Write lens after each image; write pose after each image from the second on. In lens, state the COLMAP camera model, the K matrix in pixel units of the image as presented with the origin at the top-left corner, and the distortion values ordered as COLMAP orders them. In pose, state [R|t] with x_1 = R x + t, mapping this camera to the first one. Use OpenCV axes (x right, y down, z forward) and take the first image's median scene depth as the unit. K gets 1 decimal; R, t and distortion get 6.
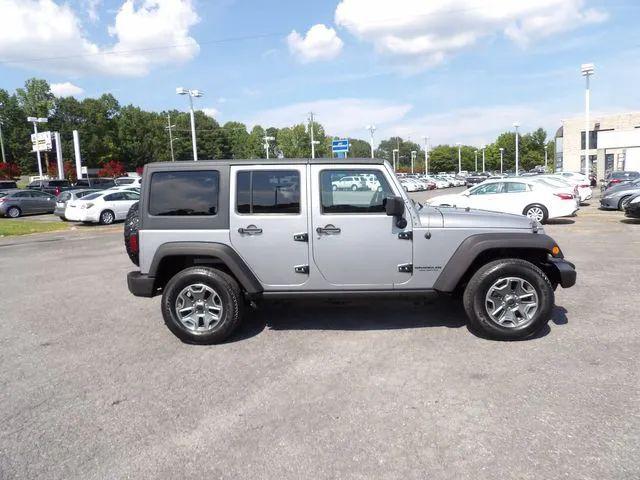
lens RADIAL K [[454.0, 0, 322.9], [0, 454.0, 232.5], [0, 0, 1]] dist [-0.018291, 0.019777]
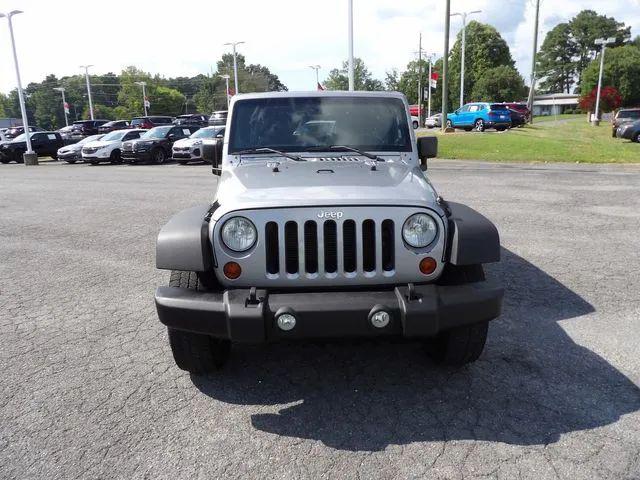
lens RADIAL K [[454.0, 0, 322.9], [0, 454.0, 230.9], [0, 0, 1]] dist [-0.018291, 0.019777]
pose [[0.107080, 0.256047, -0.960715, 0.157131], [-0.098319, 0.964262, 0.246033, -0.021358], [0.989377, 0.068111, 0.128428, 0.163417]]
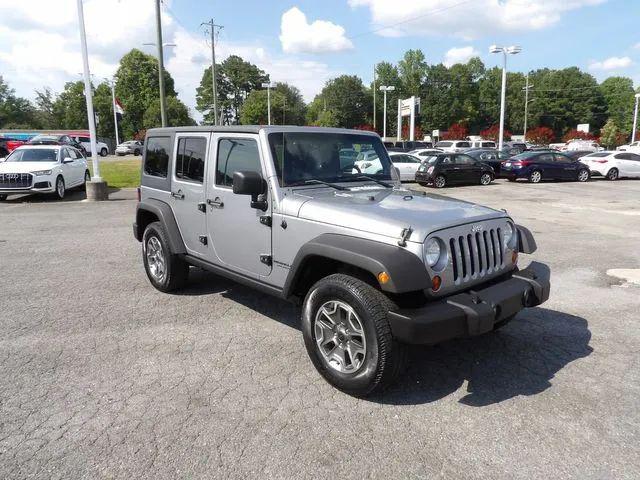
lens RADIAL K [[454.0, 0, 322.3], [0, 454.0, 234.5], [0, 0, 1]] dist [-0.018291, 0.019777]
pose [[0.720246, 0.161260, -0.674715, 0.123623], [-0.105195, 0.986748, 0.123544, -0.012141], [0.685696, -0.018005, 0.727665, 0.070402]]
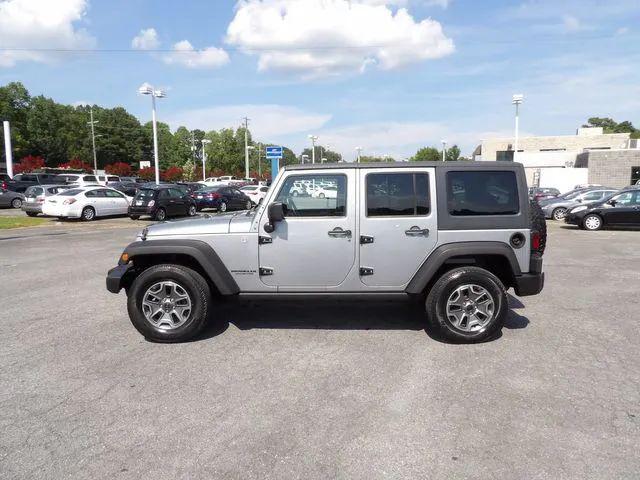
lens RADIAL K [[454.0, 0, 321.7], [0, 454.0, 235.8], [0, 0, 1]] dist [-0.018291, 0.019777]
pose [[0.983537, 0.019388, 0.179665, -0.102497], [-0.018117, 0.999798, -0.008711, 0.010422], [-0.179797, 0.005313, 0.983689, -0.051505]]
